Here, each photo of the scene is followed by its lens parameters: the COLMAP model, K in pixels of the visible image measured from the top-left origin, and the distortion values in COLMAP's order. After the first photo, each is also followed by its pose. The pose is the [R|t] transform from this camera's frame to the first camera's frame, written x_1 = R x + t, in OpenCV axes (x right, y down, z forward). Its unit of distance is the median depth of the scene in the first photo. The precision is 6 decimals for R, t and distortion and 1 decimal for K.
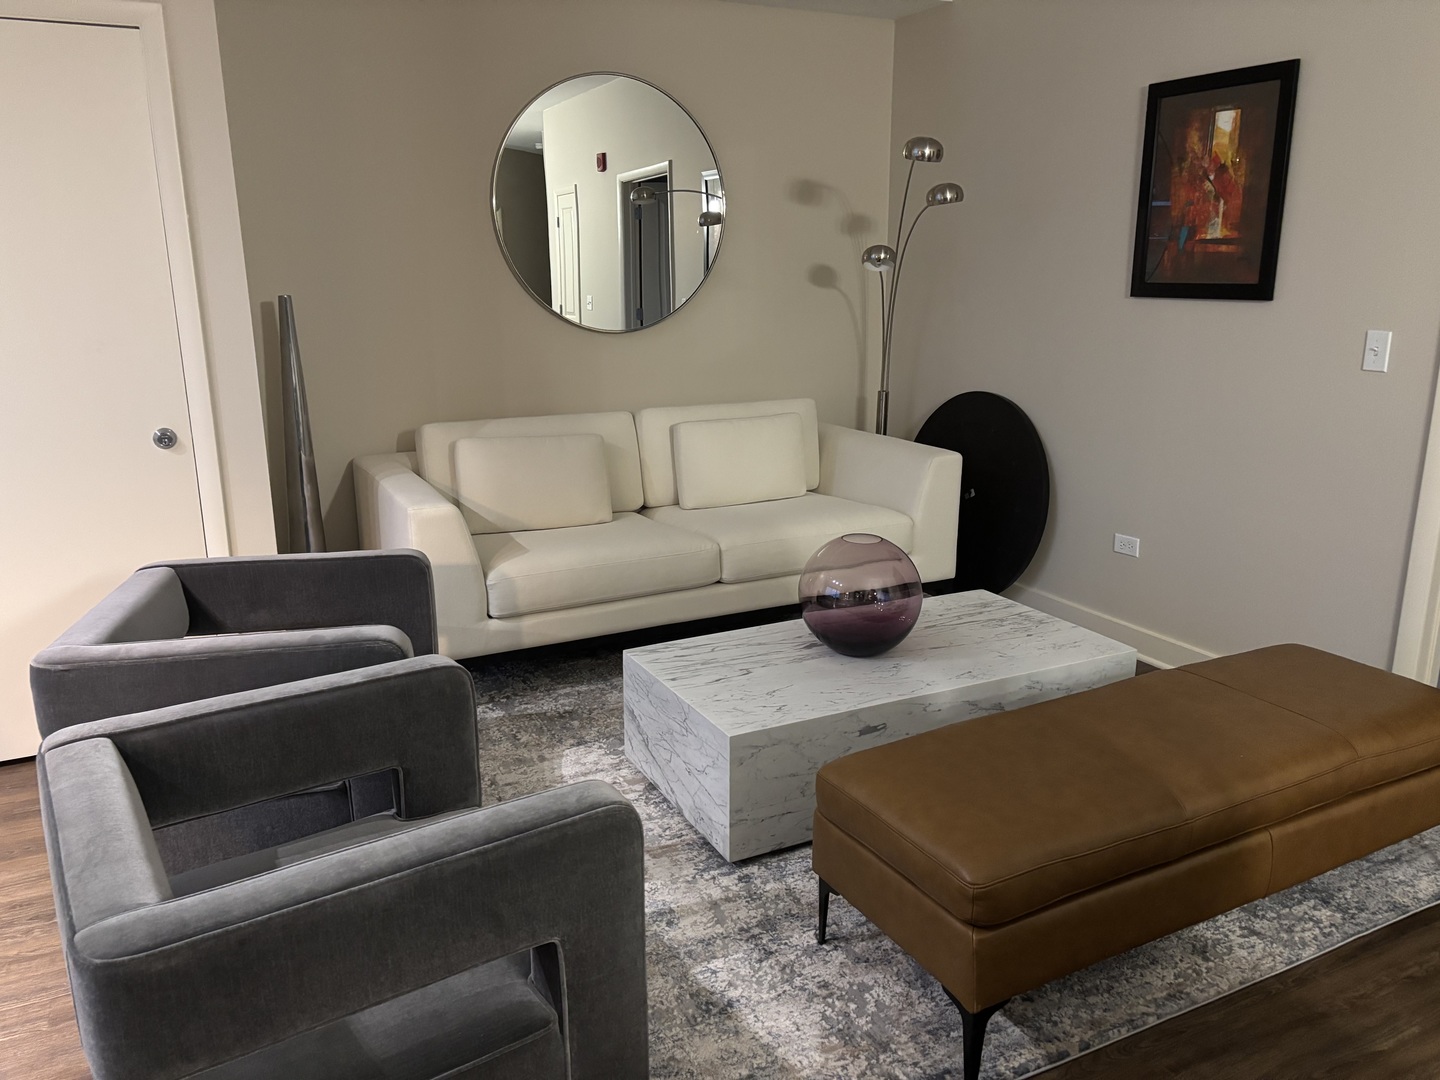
lens RADIAL K [[1092.3, 0, 721.4], [0, 1092.3, 541.4], [0, 0, 1]] dist [-0.012845, -0.029326]
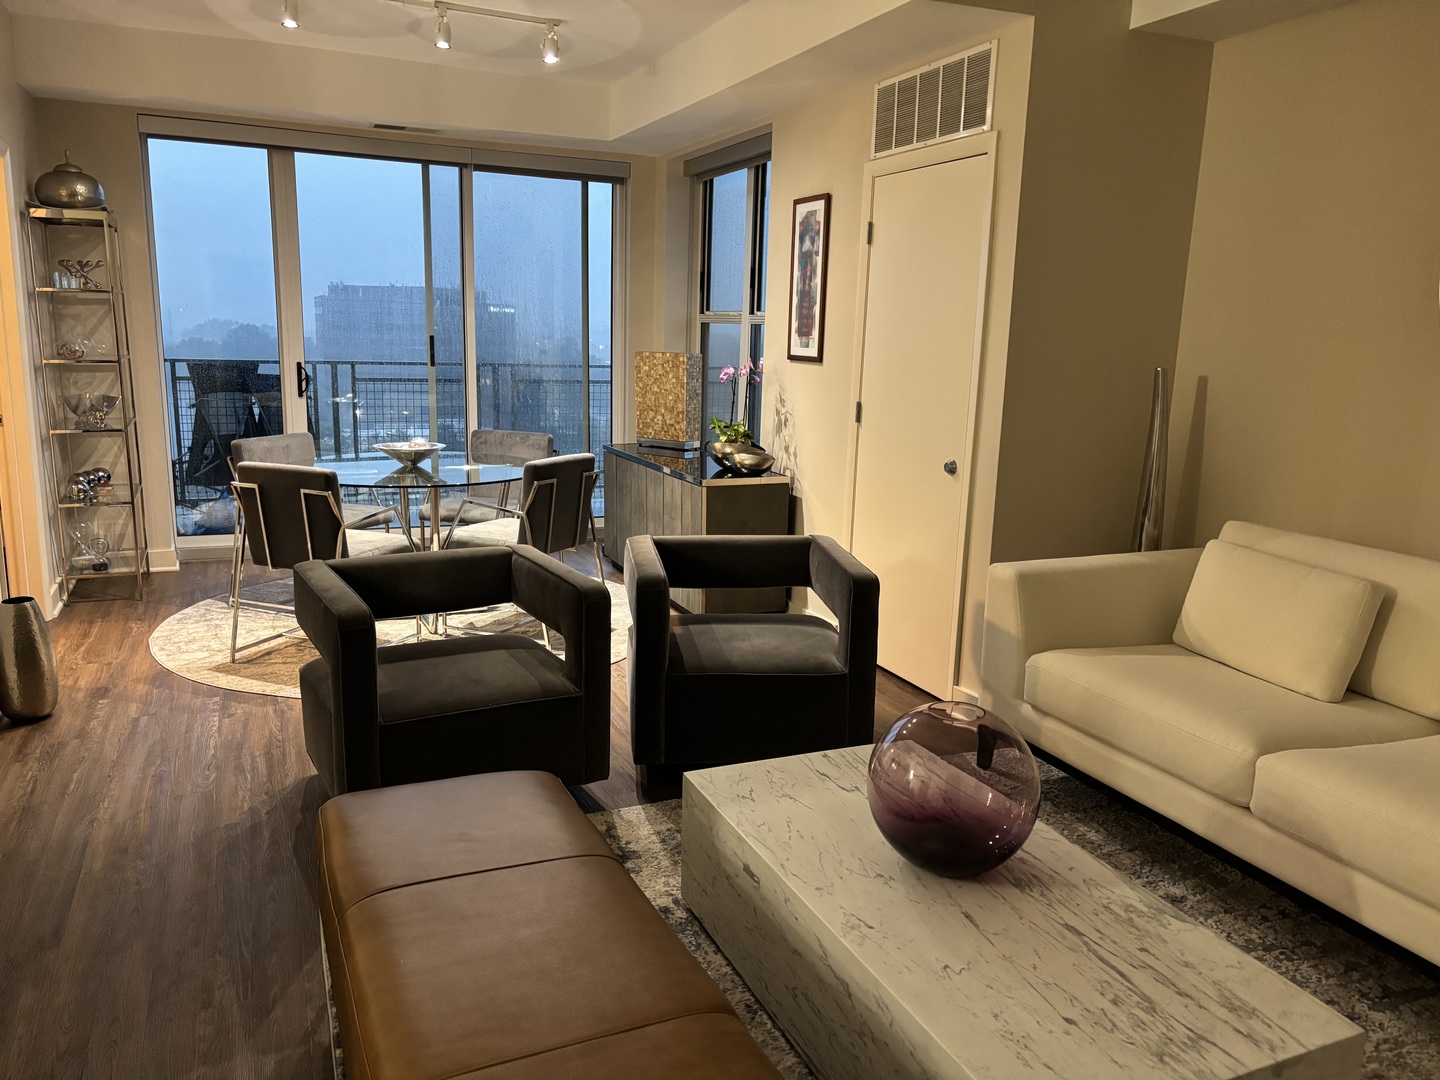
lens RADIAL K [[1092.3, 0, 726.0], [0, 1092.3, 542.1], [0, 0, 1]] dist [-0.012845, -0.029326]
pose [[-0.064457, 0.206288, -0.976366, 0.737975], [-0.267457, 0.939034, 0.216058, -0.204927], [0.961411, 0.275063, -0.005354, 0.717266]]
